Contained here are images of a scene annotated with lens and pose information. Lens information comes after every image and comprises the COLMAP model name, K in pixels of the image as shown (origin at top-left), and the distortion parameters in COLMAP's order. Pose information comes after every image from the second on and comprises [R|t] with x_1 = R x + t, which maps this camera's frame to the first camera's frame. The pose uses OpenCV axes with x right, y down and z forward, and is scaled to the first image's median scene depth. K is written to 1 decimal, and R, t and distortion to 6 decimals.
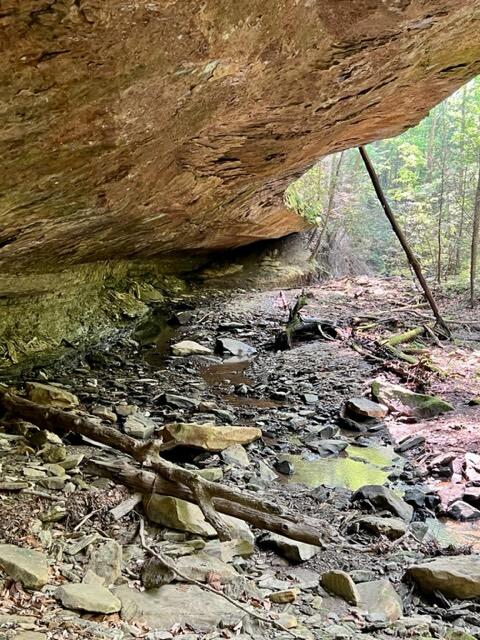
lens RADIAL K [[749.3, 0, 241.9], [0, 749.3, 321.9], [0, 0, 1]] dist [0.028304, 0.000000]
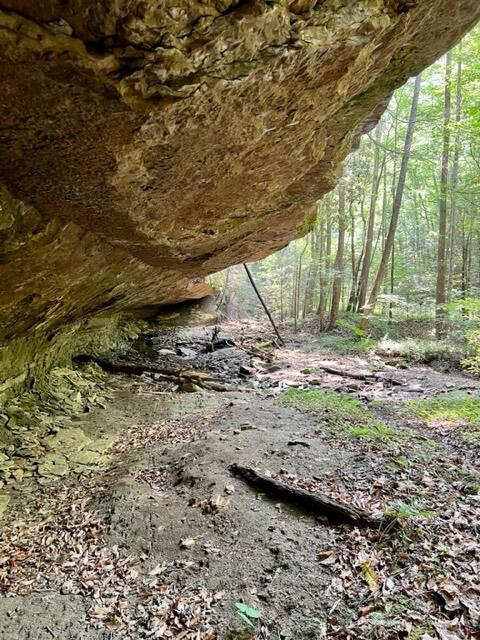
lens RADIAL K [[484.8, 0, 239.7], [0, 484.8, 319.3], [0, 0, 1]] dist [-0.000721, -0.000019]
pose [[0.988880, -0.004221, 0.148656, -0.067965], [0.013523, 0.998008, -0.061614, 0.029334], [-0.148100, 0.062939, 0.986968, -0.402368]]
